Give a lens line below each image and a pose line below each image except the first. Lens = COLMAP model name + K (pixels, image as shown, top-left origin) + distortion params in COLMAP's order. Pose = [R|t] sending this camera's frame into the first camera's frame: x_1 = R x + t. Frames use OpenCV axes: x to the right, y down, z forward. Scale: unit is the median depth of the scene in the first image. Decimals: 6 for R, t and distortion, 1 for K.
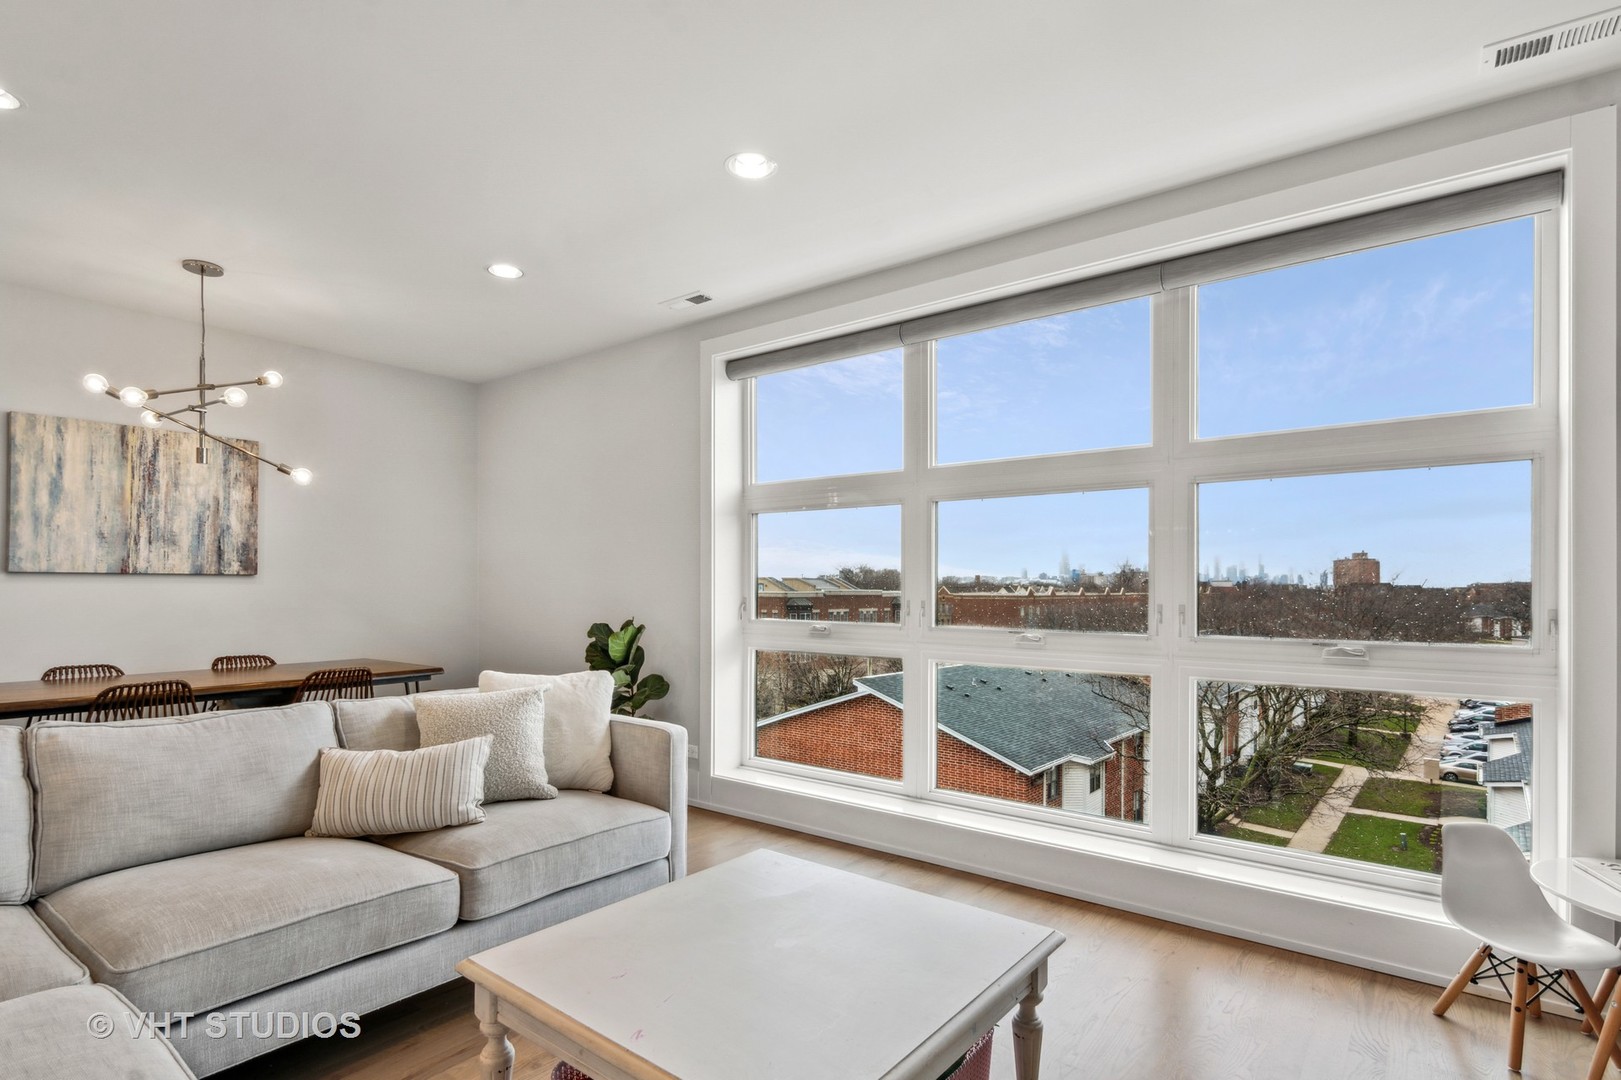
lens RADIAL K [[827.3, 0, 810.5], [0, 827.3, 604.8], [0, 0, 1]] dist [0.000119, -0.000563]
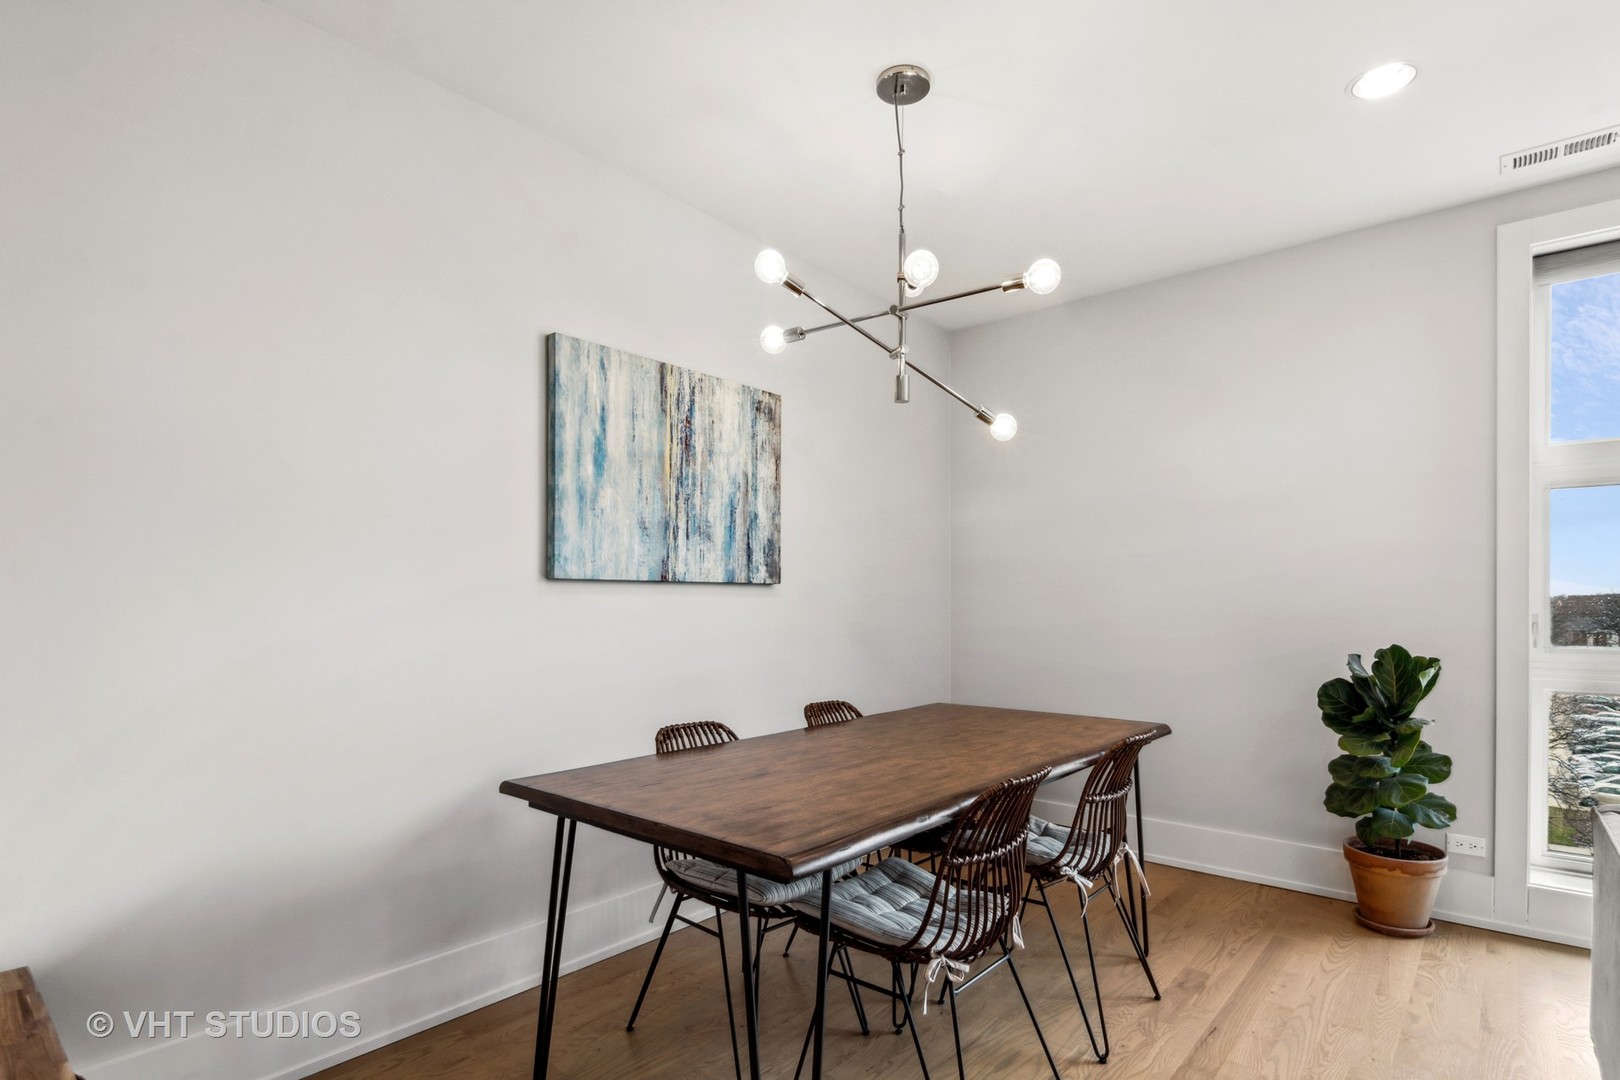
lens RADIAL K [[826.8, 0, 810.0], [0, 826.8, 604.7], [0, 0, 1]] dist [0.000119, -0.000563]
pose [[0.999494, -0.004721, -0.031466, -0.680540], [0.004122, 0.999809, -0.019091, -0.005844], [0.031550, 0.018952, 0.999322, 0.327284]]
